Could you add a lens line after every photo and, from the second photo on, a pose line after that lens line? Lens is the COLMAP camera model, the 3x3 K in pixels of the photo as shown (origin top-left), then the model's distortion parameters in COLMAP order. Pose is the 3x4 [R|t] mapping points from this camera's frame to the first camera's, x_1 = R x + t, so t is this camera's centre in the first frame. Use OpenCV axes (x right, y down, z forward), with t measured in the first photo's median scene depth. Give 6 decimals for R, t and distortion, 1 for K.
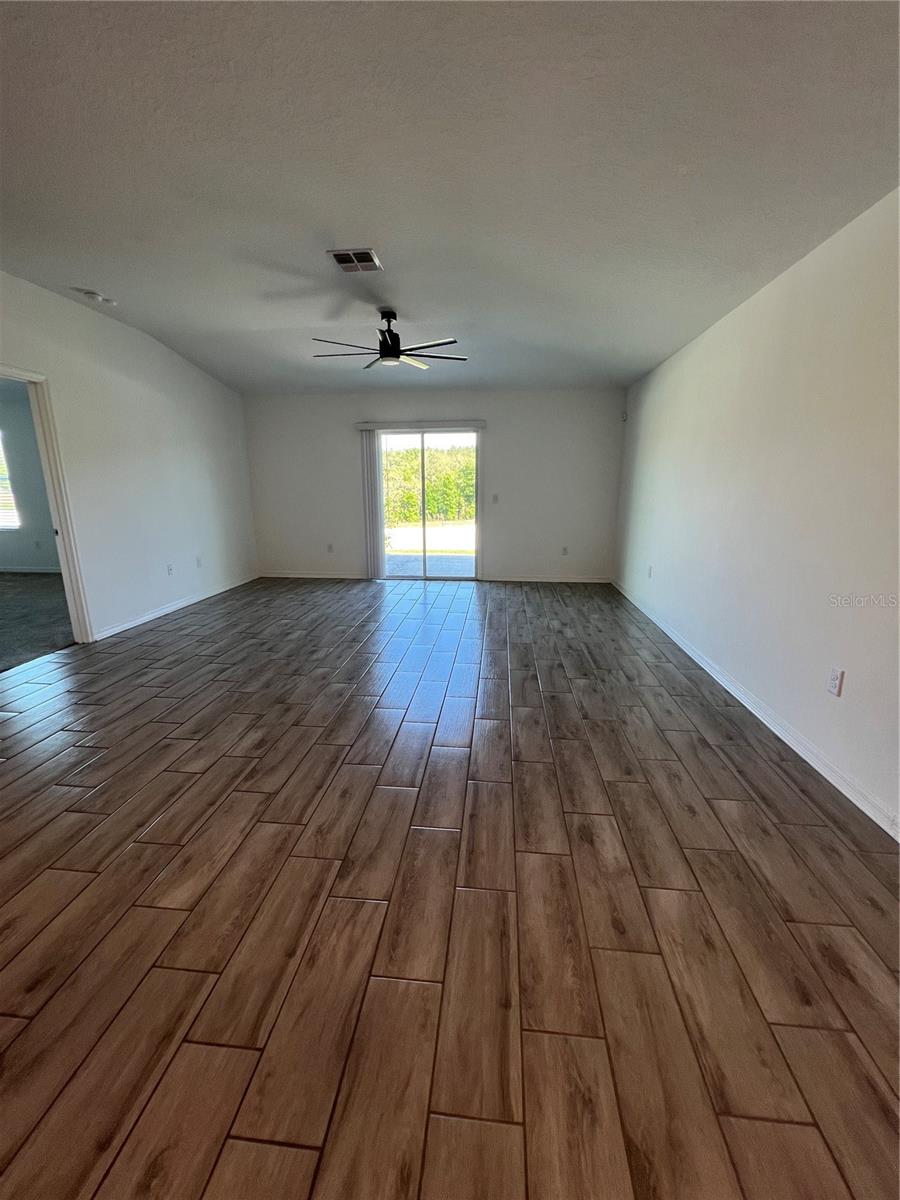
lens RADIAL K [[478.8, 0, 453.8], [0, 478.8, 595.9], [0, 0, 1]] dist [-0.000145, -0.000257]
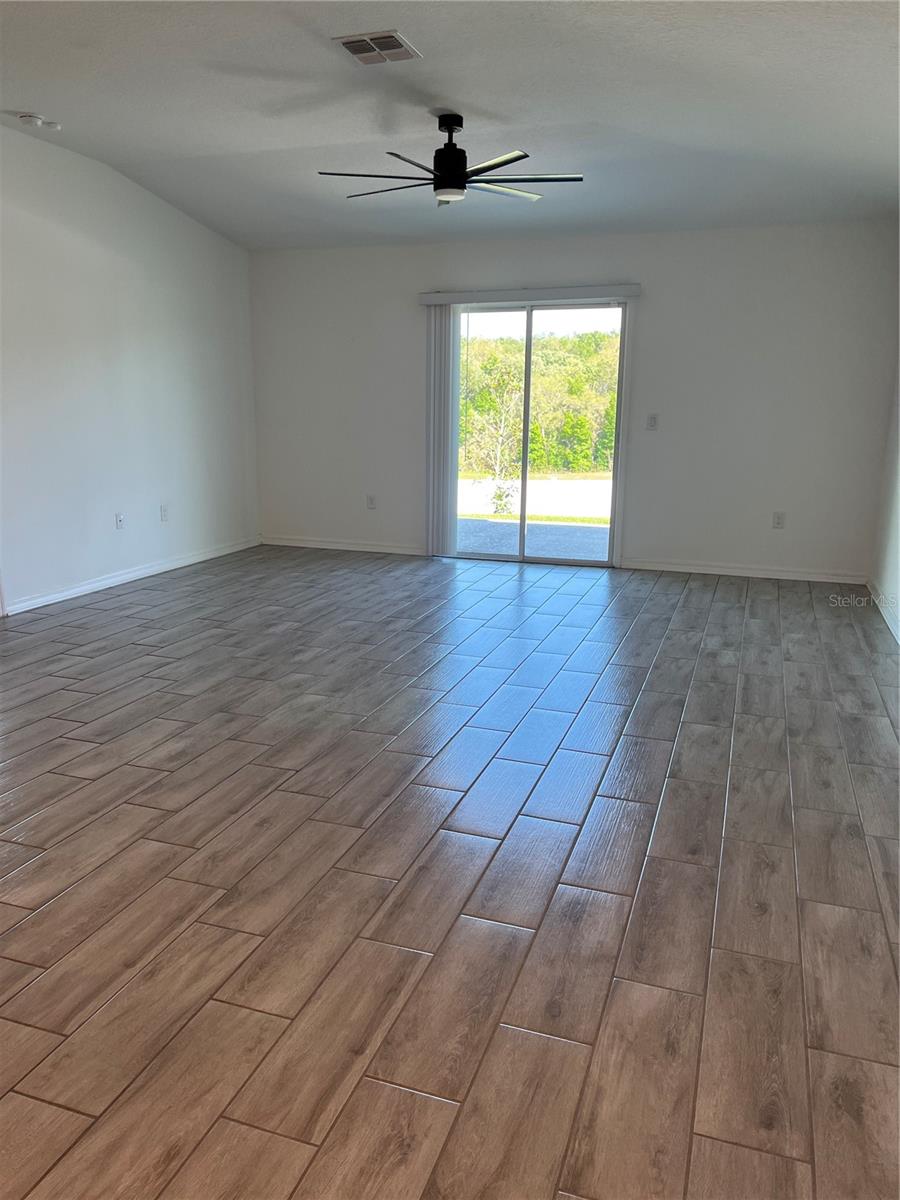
lens RADIAL K [[896.1, 0, 450.0], [0, 896.1, 600.0], [0, 0, 1]] dist [0.069592, -0.076316]
pose [[0.971713, 0.060427, -0.228304, 0.227023], [-0.063068, 0.998000, -0.004280, 0.048742], [0.227589, 0.018558, 0.973580, -0.172881]]
